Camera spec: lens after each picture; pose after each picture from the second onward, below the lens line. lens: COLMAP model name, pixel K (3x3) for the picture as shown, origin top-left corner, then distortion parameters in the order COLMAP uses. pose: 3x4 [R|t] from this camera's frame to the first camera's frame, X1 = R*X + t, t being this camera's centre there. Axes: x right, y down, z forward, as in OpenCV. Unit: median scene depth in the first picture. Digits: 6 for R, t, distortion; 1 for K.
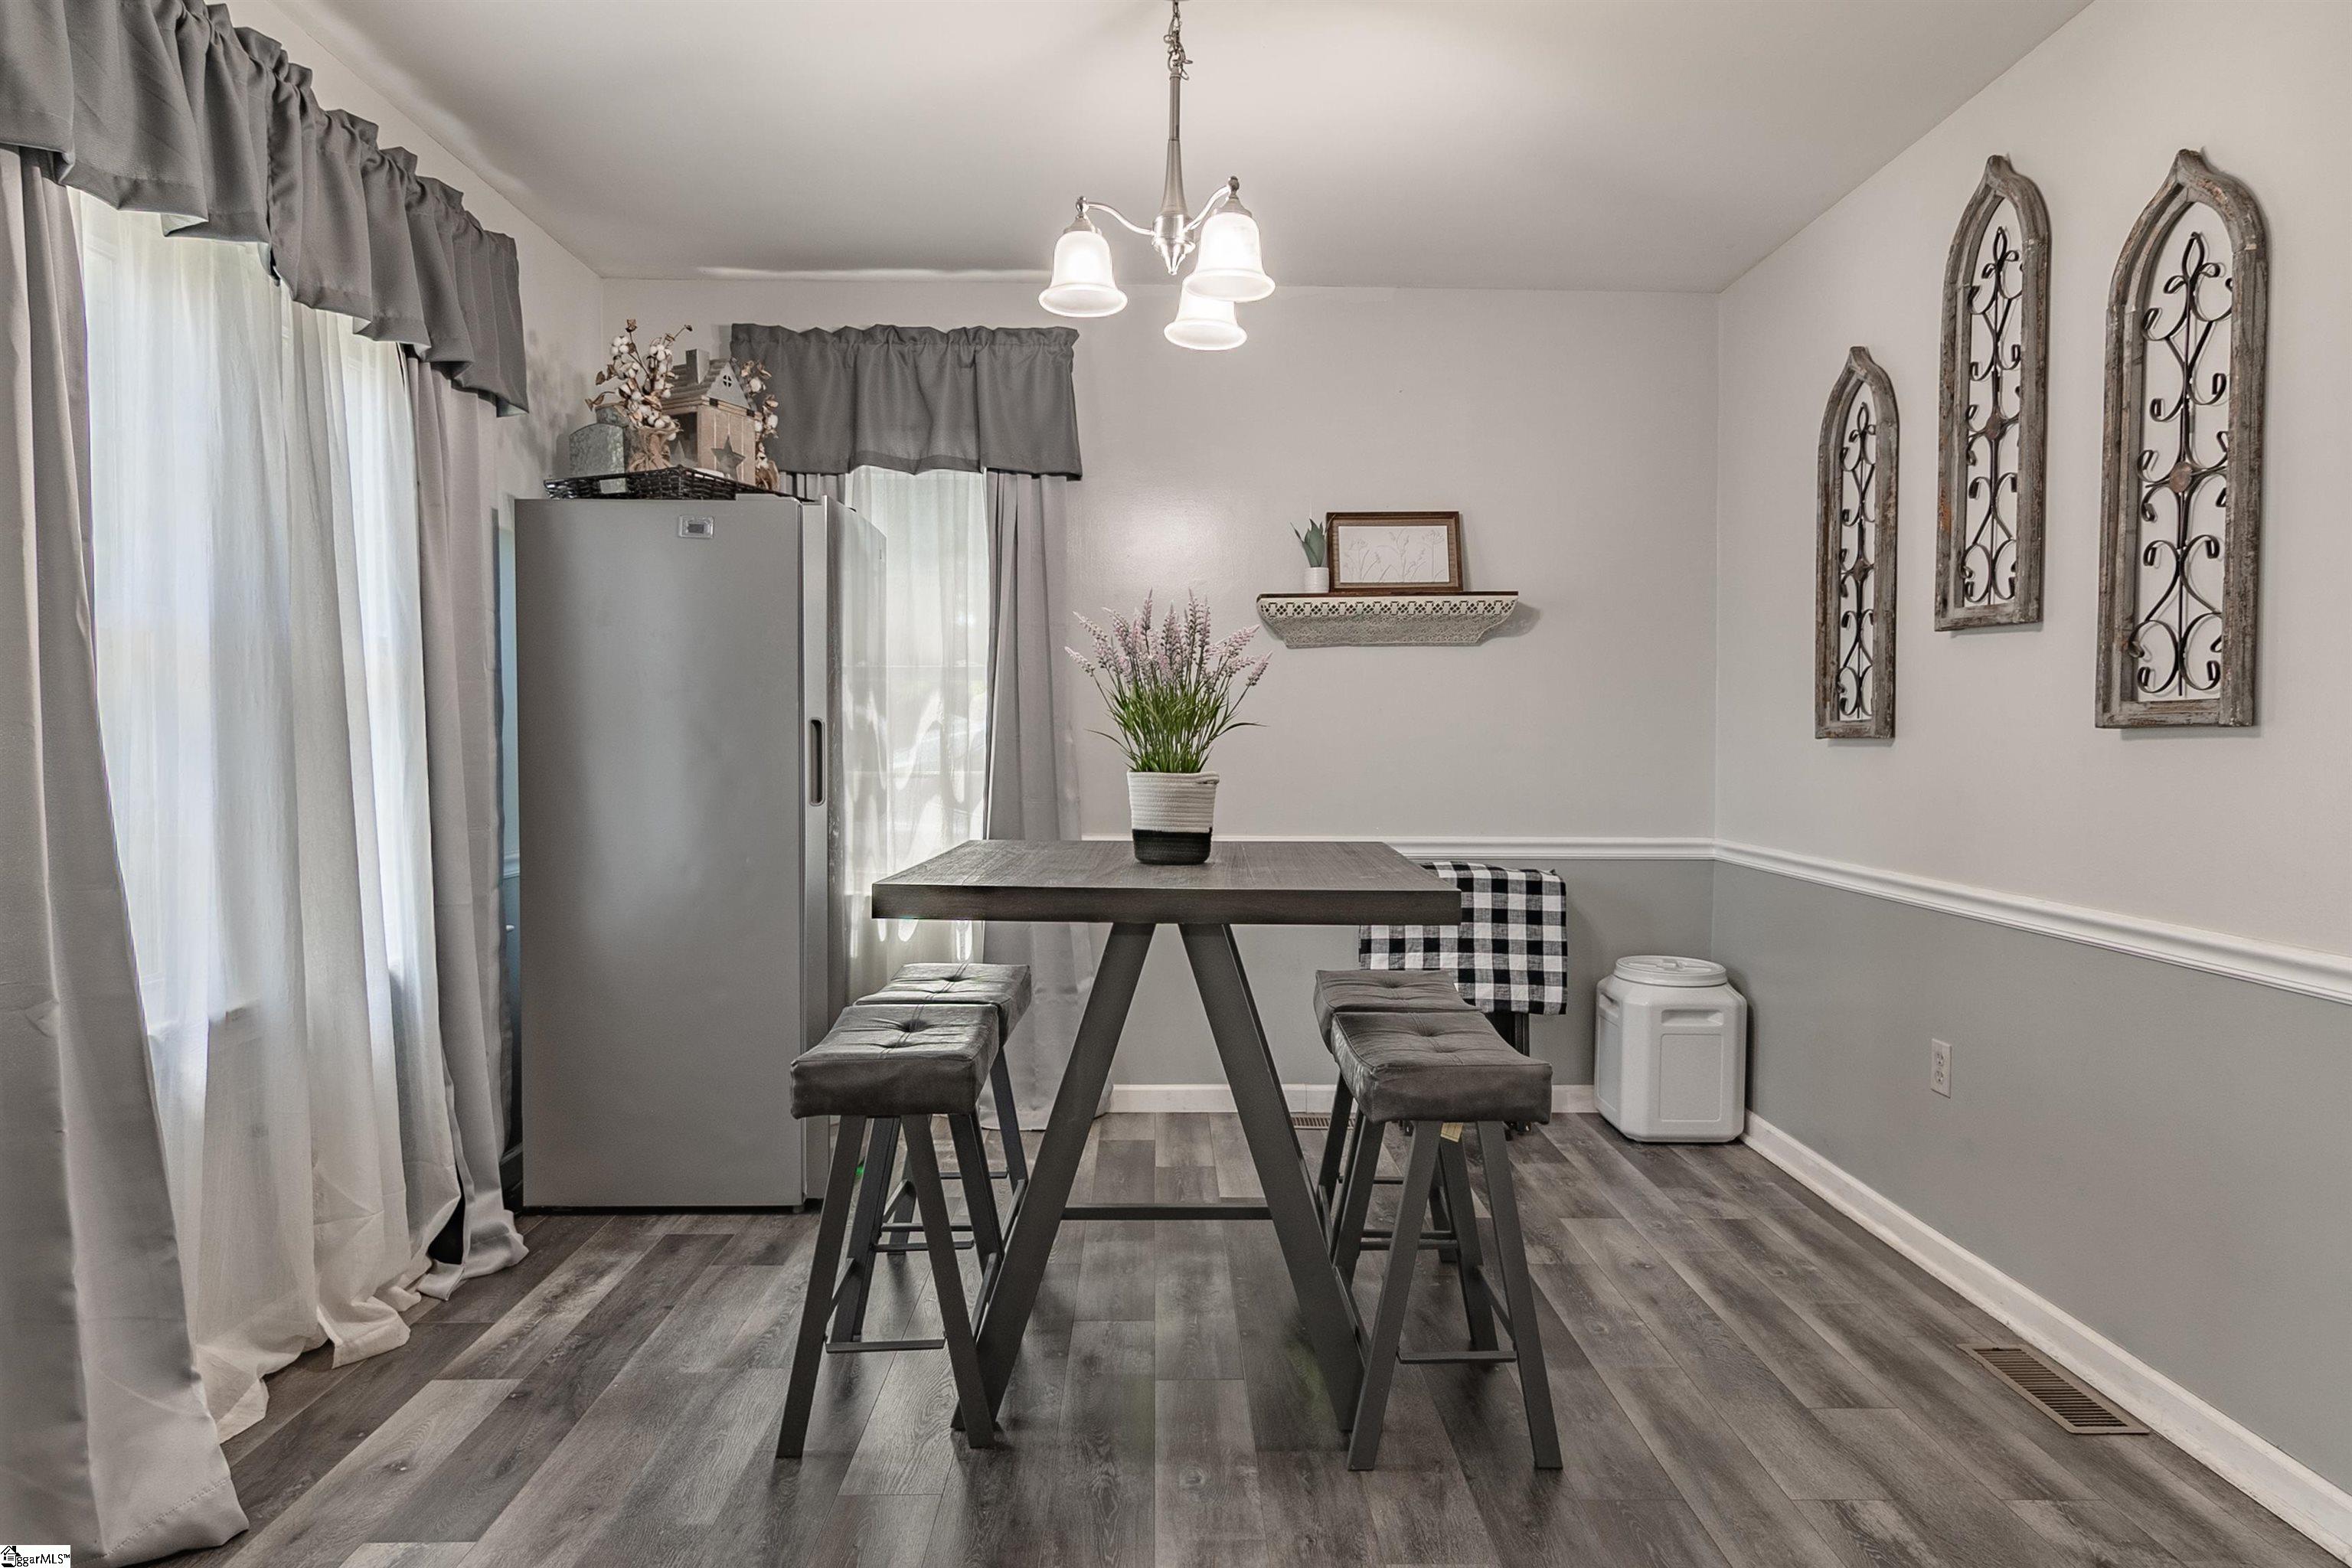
lens RADIAL K [[1434.6, 0, 1143.4], [0, 1434.6, 807.6], [0, 0, 1]] dist [-0.002000, 0.001795]
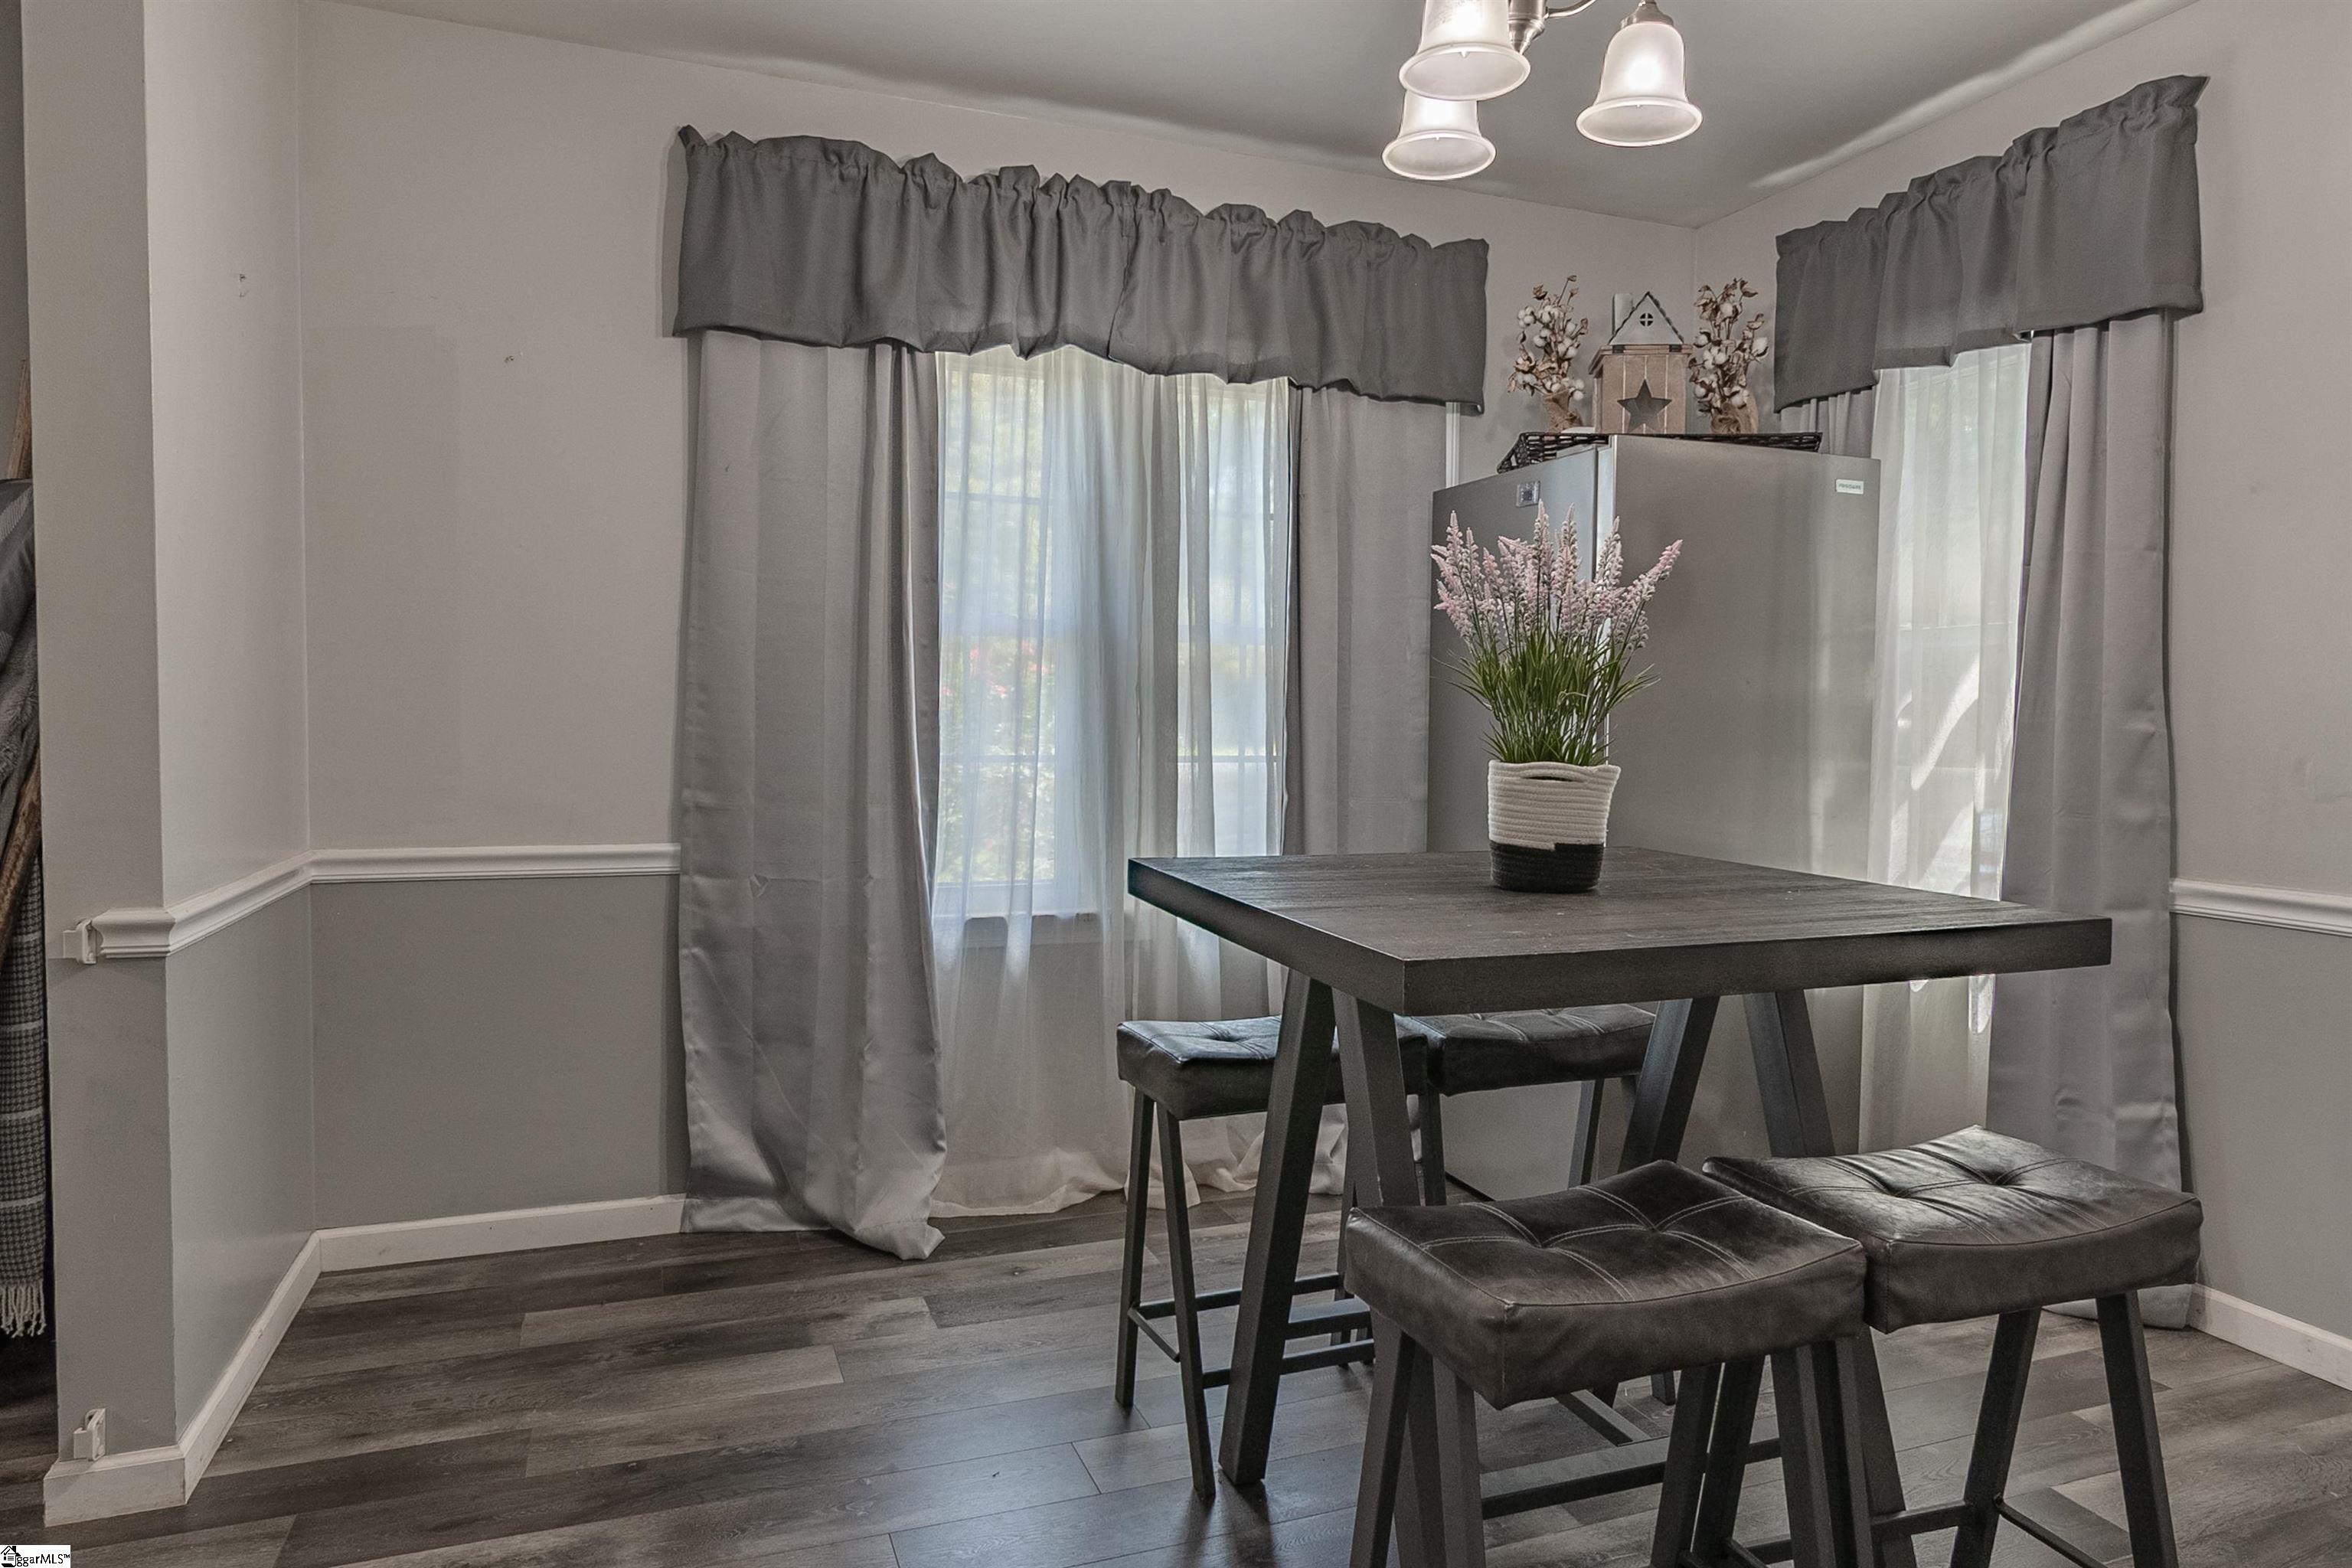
lens RADIAL K [[1447.8, 0, 1172.4], [0, 1447.8, 774.1], [0, 0, 1]] dist [0.003080, 0.001449]
pose [[0.333462, 0.045091, -0.941685, 0.429274], [-0.054303, 0.998116, 0.028564, -0.021105], [0.941198, 0.041611, 0.335282, 0.386138]]
